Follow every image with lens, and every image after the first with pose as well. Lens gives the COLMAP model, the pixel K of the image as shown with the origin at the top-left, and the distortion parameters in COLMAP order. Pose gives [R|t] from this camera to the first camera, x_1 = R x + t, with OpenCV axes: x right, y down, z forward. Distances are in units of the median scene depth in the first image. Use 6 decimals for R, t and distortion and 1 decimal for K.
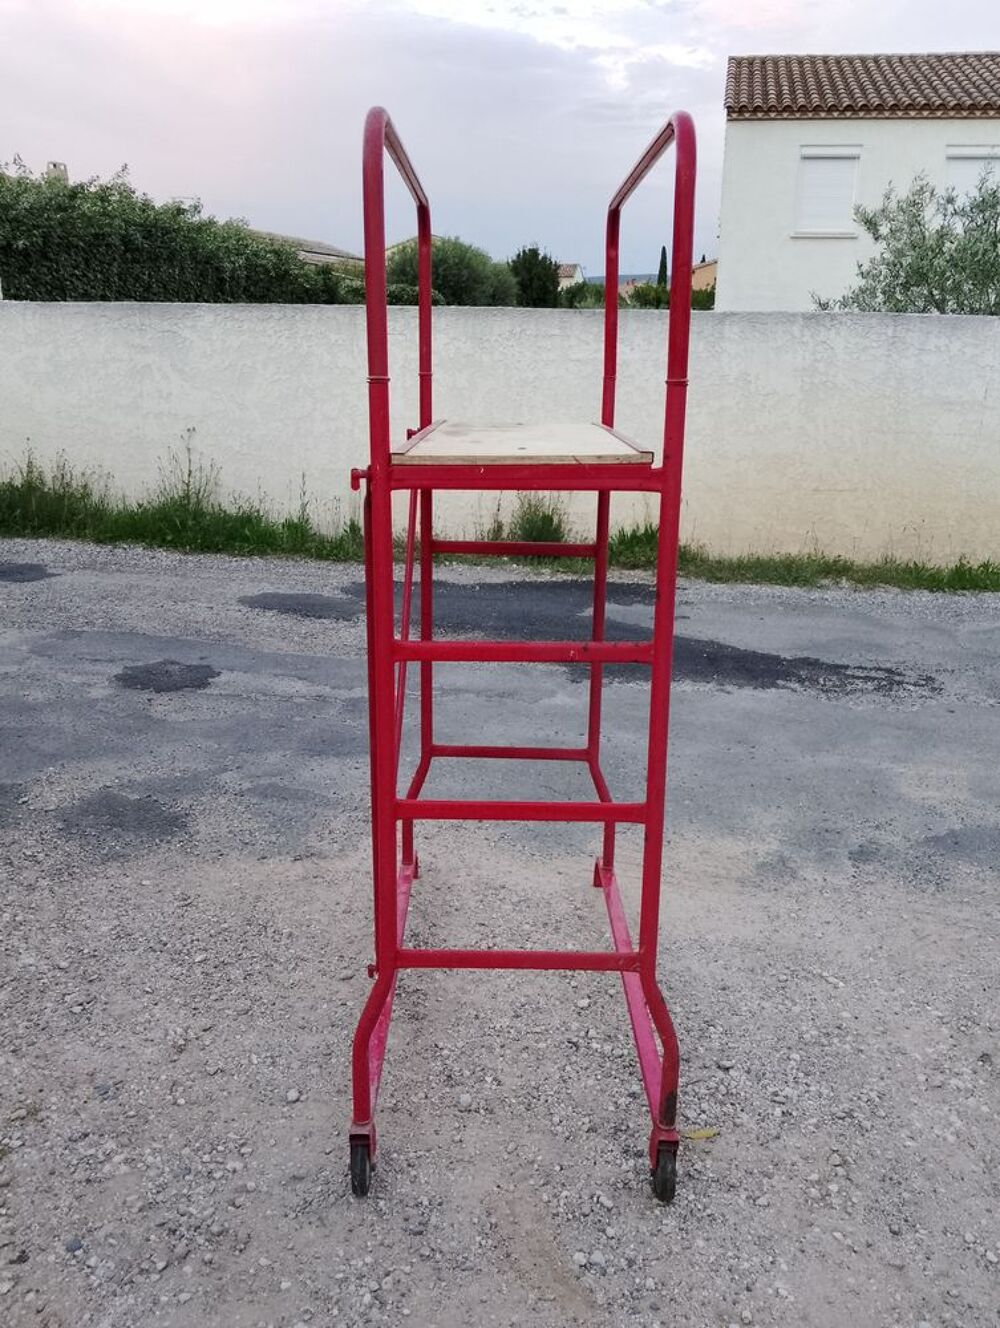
lens RADIAL K [[1095.5, 0, 502.7], [0, 1095.5, 675.5], [0, 0, 1]] dist [0.076411, -0.177450]
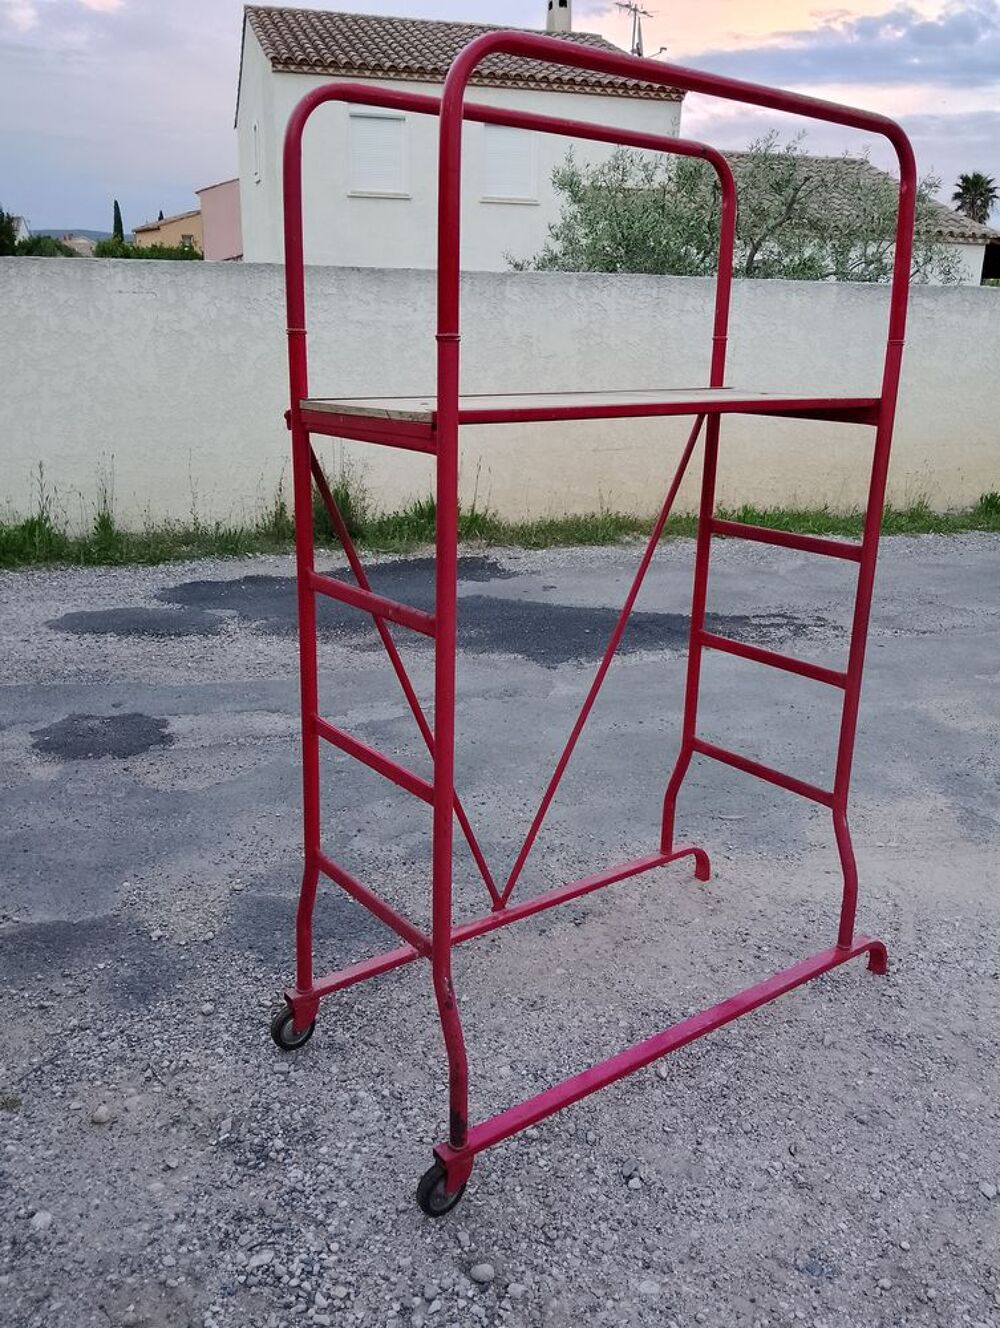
lens RADIAL K [[1089.2, 0, 503.3], [0, 1089.2, 666.4], [0, 0, 1]] dist [0.073527, -0.165866]
pose [[0.891966, -0.141312, 0.429449, -0.359031], [0.129505, 0.989953, 0.056764, -0.052157], [-0.433156, 0.004984, 0.901305, 0.169521]]
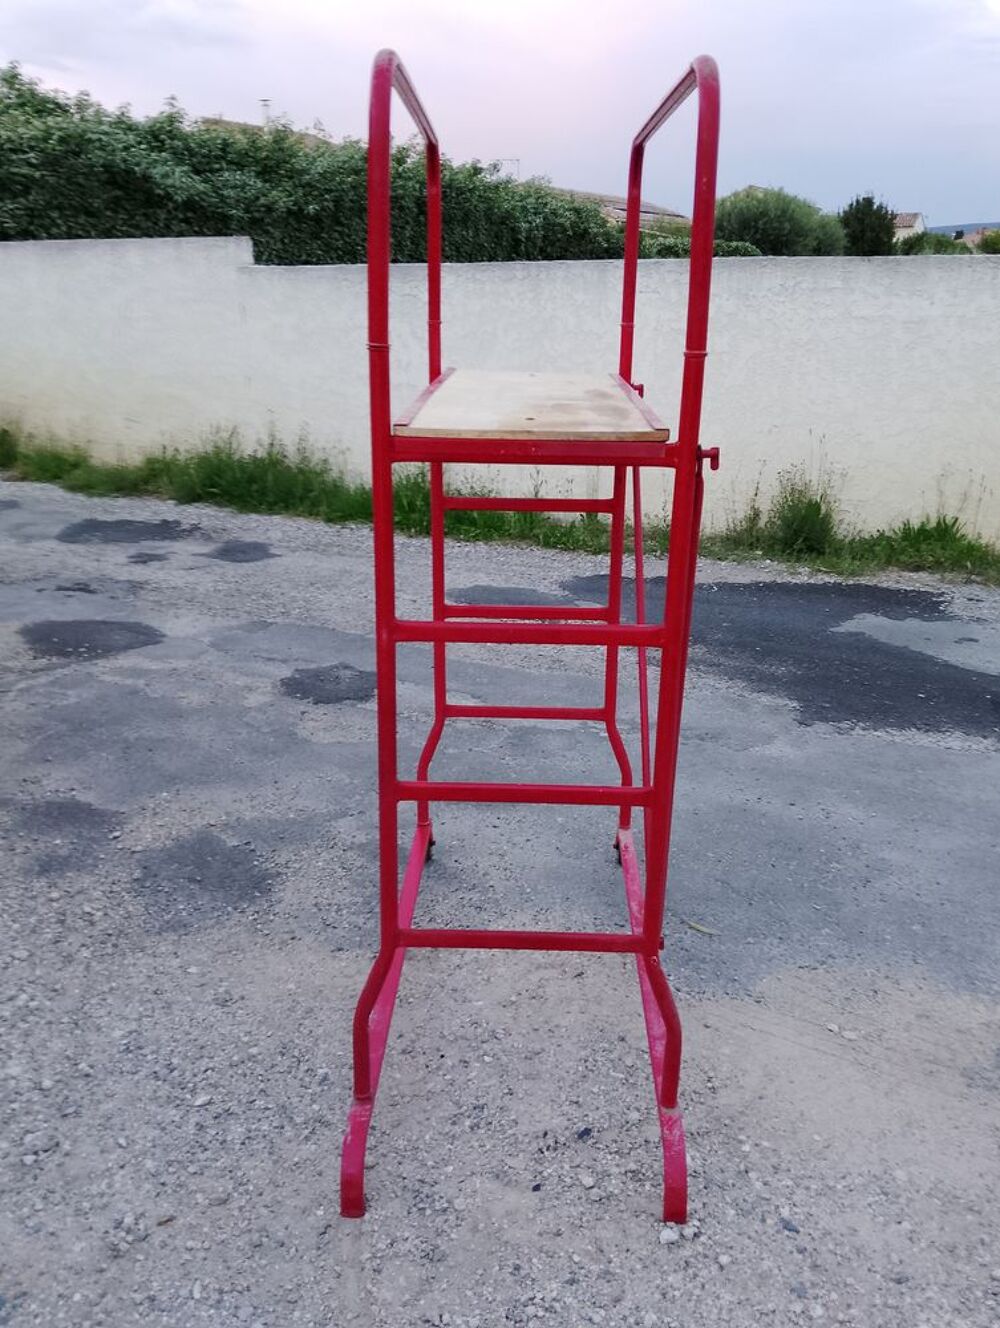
lens RADIAL K [[1097.3, 0, 509.5], [0, 1097.3, 685.5], [0, 0, 1]] dist [0.083623, -0.178098]
pose [[0.963895, 0.068247, -0.257387, 0.062398], [-0.058072, 0.997208, 0.046940, -0.046032], [0.259872, -0.030298, 0.965168, 0.160701]]
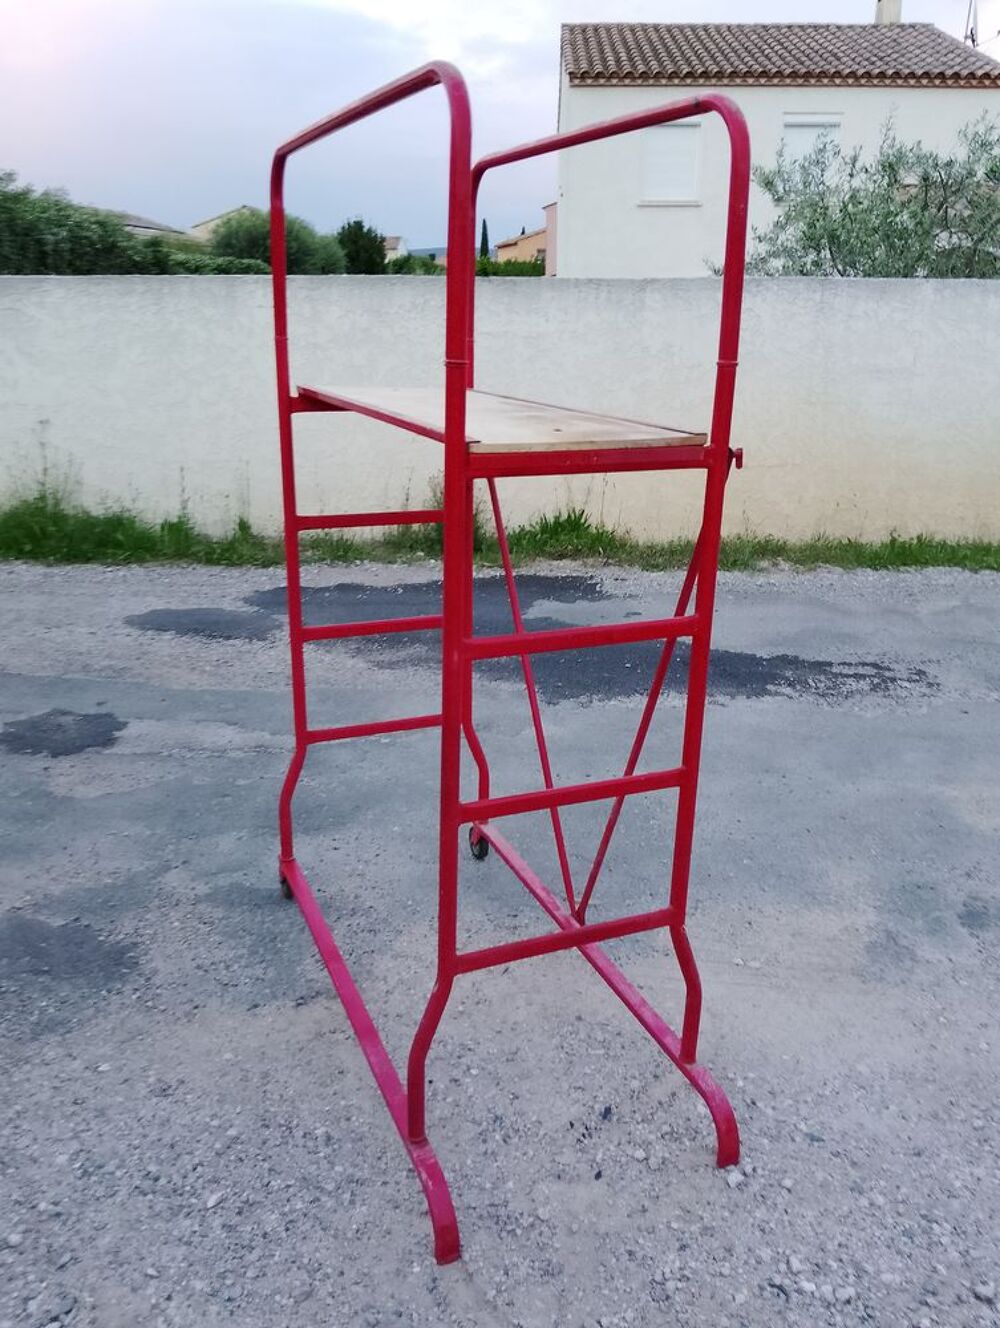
lens RADIAL K [[1075.2, 0, 504.1], [0, 1075.2, 660.0], [0, 0, 1]] dist [0.034965, -0.083654]
pose [[0.987602, -0.061913, 0.144252, -0.088726], [0.059451, 0.998004, 0.021320, -0.047865], [-0.145284, -0.012480, 0.989311, 0.156379]]
